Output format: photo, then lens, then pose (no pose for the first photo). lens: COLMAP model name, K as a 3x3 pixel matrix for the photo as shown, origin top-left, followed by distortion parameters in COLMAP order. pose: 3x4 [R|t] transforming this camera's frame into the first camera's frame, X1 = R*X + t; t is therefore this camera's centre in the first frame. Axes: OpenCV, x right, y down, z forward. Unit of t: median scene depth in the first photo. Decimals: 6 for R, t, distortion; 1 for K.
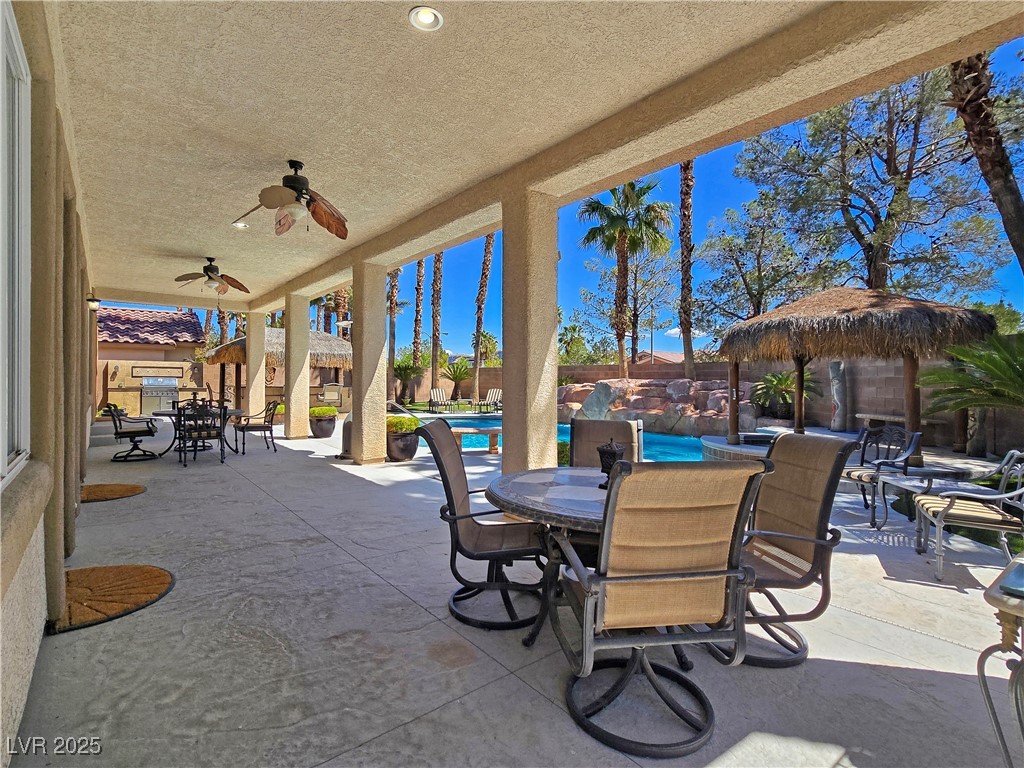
lens RADIAL K [[492.4, 0, 520.9], [0, 492.4, 383.4], [0, 0, 1]] dist [-0.005103, -0.000743]
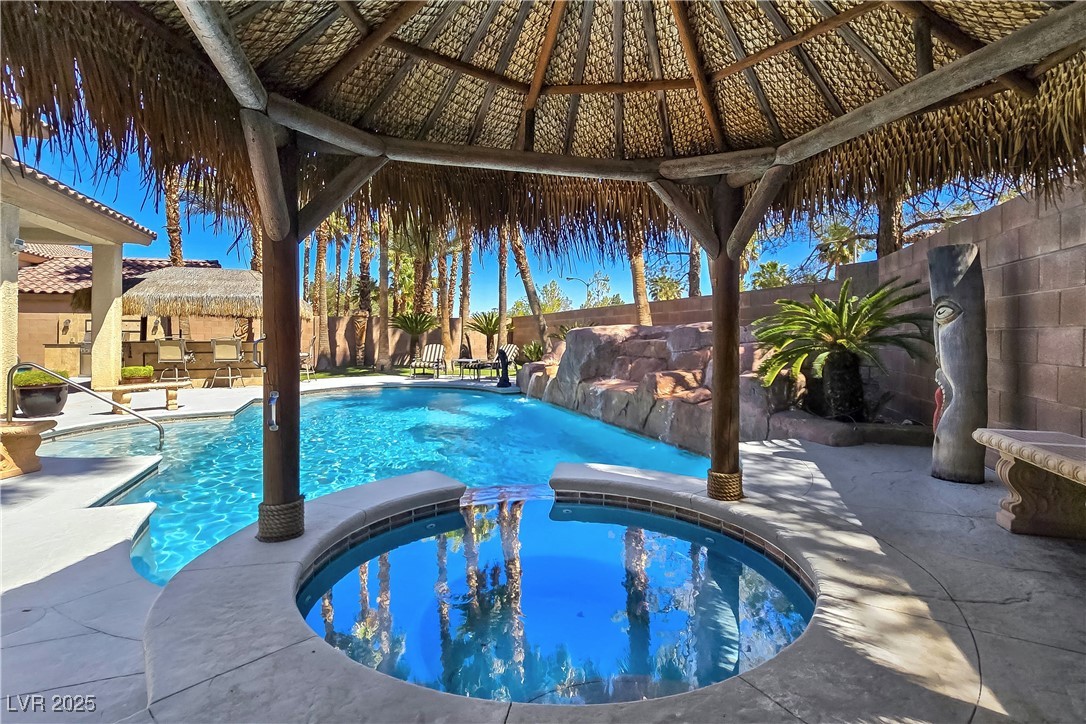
lens RADIAL K [[538.9, 0, 555.8], [0, 538.9, 346.3], [0, 0, 1]] dist [0.001294, -0.000112]
pose [[0.933571, -0.001231, -0.358391, 0.392139], [0.005095, 0.999939, 0.009839, 0.009287], [0.358357, -0.011012, 0.933520, 0.440559]]
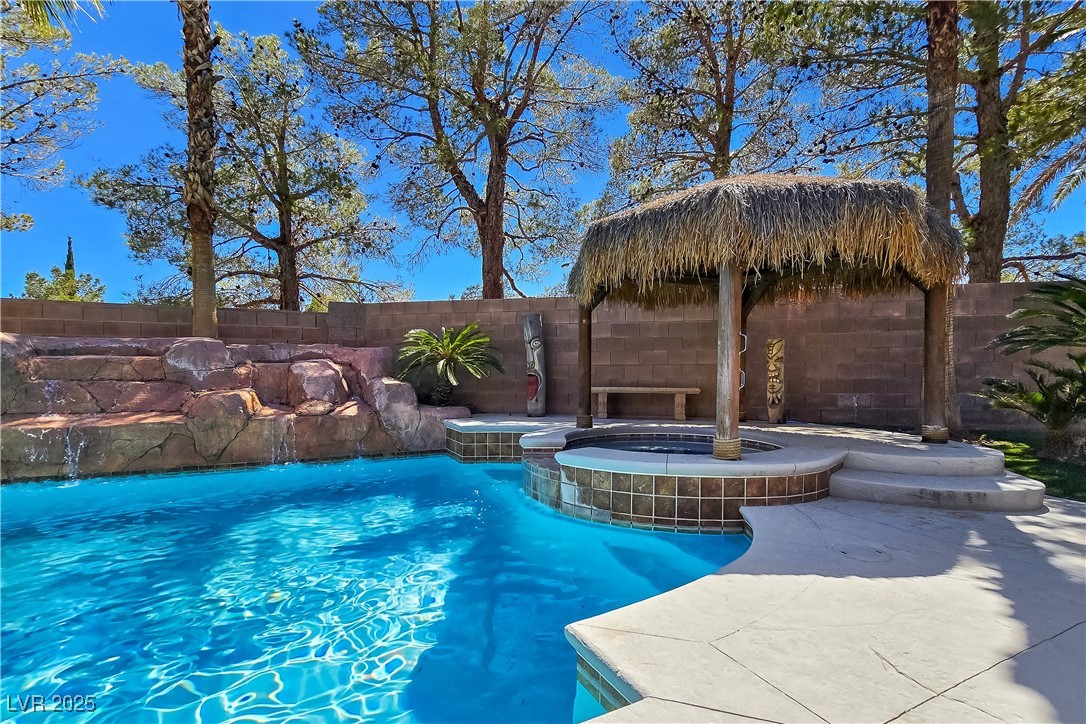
lens RADIAL K [[500.7, 0, 539.2], [0, 500.7, 390.4], [0, 0, 1]] dist [-0.003063, -0.000628]
pose [[0.259720, -0.043767, 0.964692, -0.025190], [0.012194, 0.999041, 0.042043, 0.023865], [-0.965607, 0.000844, 0.260005, 0.597272]]
